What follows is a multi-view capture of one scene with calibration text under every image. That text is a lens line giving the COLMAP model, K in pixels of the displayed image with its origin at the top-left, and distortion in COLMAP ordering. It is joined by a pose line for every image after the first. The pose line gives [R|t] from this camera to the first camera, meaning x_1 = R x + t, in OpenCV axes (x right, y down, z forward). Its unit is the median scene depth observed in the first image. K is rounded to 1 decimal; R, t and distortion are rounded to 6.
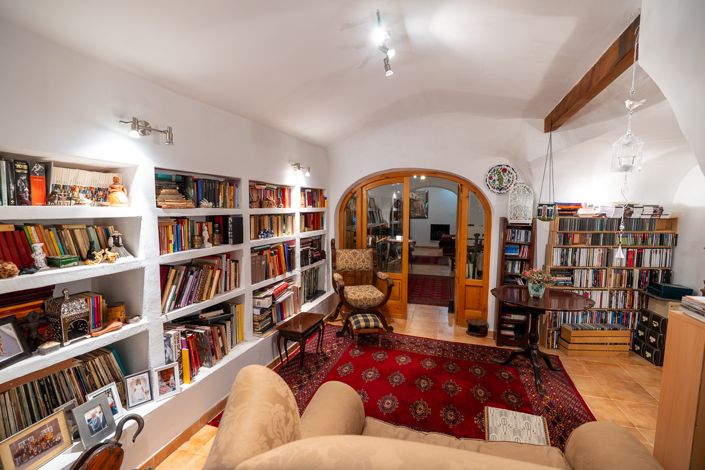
lens RADIAL K [[310.6, 0, 352.5], [0, 310.6, 235.0], [0, 0, 1]] dist [-0.011910, 0.000009]
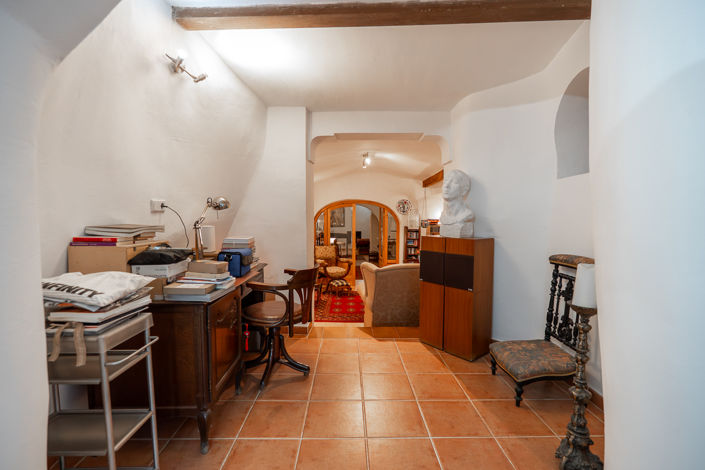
lens RADIAL K [[310.6, 0, 352.5], [0, 310.6, 235.0], [0, 0, 1]] dist [-0.011910, 0.000009]
pose [[0.950854, -0.016347, 0.309208, -0.453791], [0.023562, 0.999530, -0.019615, 0.029632], [-0.308742, 0.025937, 0.950792, -0.785433]]
